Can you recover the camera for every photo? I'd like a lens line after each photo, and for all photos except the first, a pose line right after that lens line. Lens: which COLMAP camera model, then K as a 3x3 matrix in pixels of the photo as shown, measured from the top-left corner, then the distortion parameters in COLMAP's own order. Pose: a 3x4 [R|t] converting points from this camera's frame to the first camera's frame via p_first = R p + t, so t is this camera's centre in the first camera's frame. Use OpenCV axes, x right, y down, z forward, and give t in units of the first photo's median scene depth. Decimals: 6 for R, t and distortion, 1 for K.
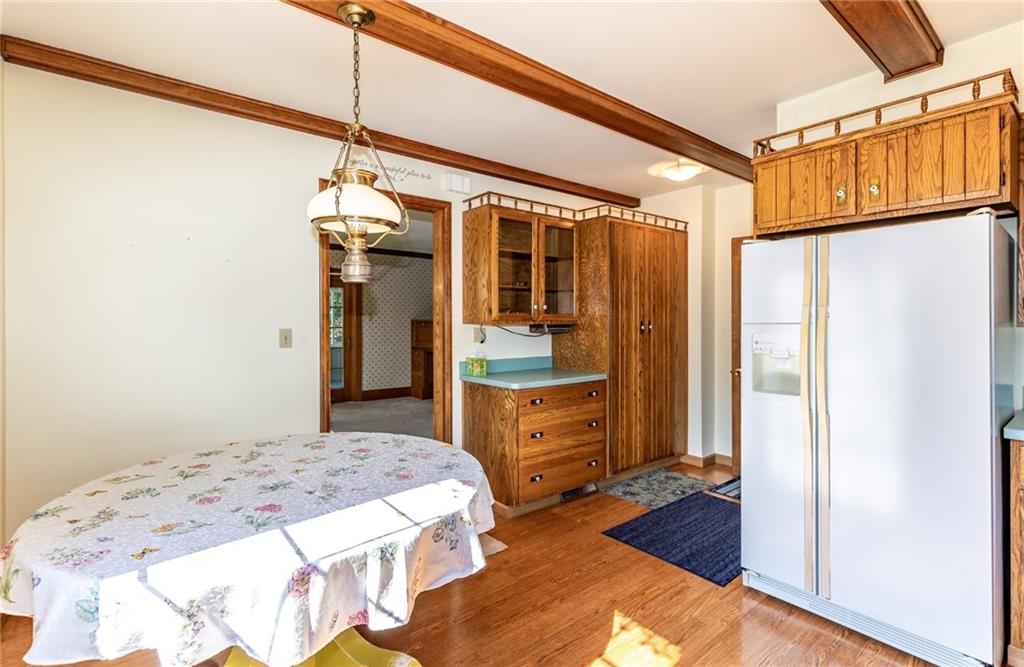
lens RADIAL K [[477.2, 0, 513.9], [0, 477.2, 321.3], [0, 0, 1]] dist [-0.002486, -0.000635]
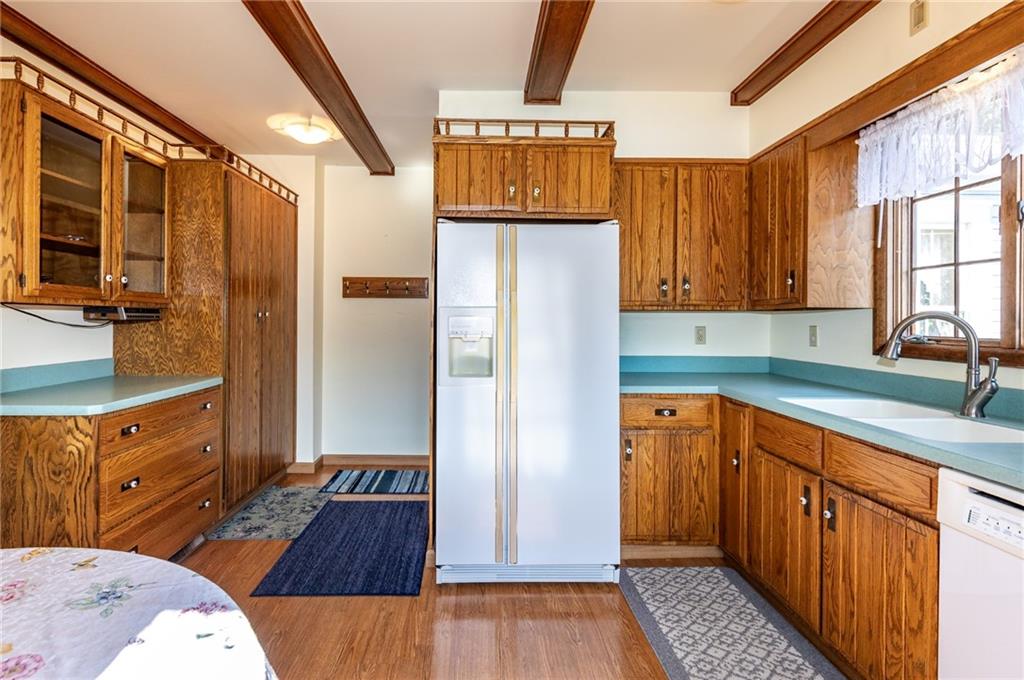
lens RADIAL K [[487.2, 0, 483.3], [0, 487.2, 318.7], [0, 0, 1]] dist [0.002820, -0.000421]
pose [[0.617197, 0.004456, 0.786796, -0.169074], [-0.007037, 0.999975, -0.000144, 0.021173], [-0.786777, -0.005447, 0.617213, 0.253582]]
